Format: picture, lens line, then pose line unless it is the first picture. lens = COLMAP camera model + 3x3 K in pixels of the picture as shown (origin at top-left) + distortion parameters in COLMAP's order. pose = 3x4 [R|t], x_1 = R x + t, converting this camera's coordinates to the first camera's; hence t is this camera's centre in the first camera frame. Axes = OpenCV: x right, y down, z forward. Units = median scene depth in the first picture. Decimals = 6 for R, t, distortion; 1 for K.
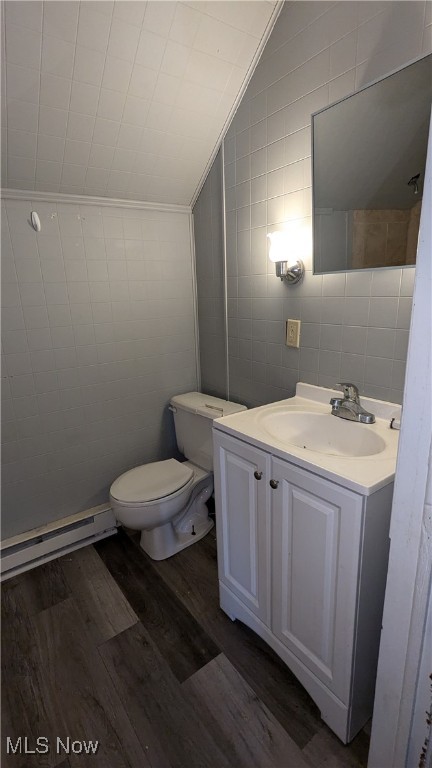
lens RADIAL K [[363.5, 0, 216.0], [0, 363.5, 384.0], [0, 0, 1]] dist [-0.001930, 0.000262]
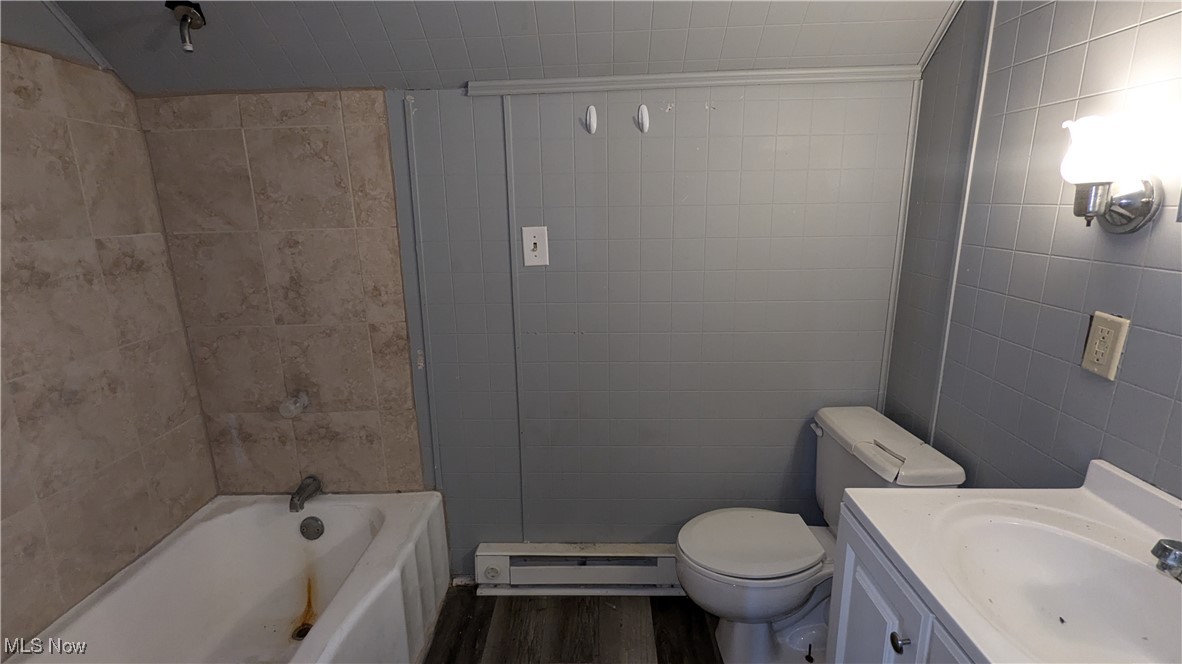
lens RADIAL K [[559.4, 0, 591.0], [0, 559.4, 332.0], [0, 0, 1]] dist [-0.001930, 0.000262]
pose [[0.795355, 0.165876, -0.583006, 0.097925], [-0.168769, 0.984395, 0.049838, -0.075202], [0.582175, 0.058755, 0.810938, 0.093604]]
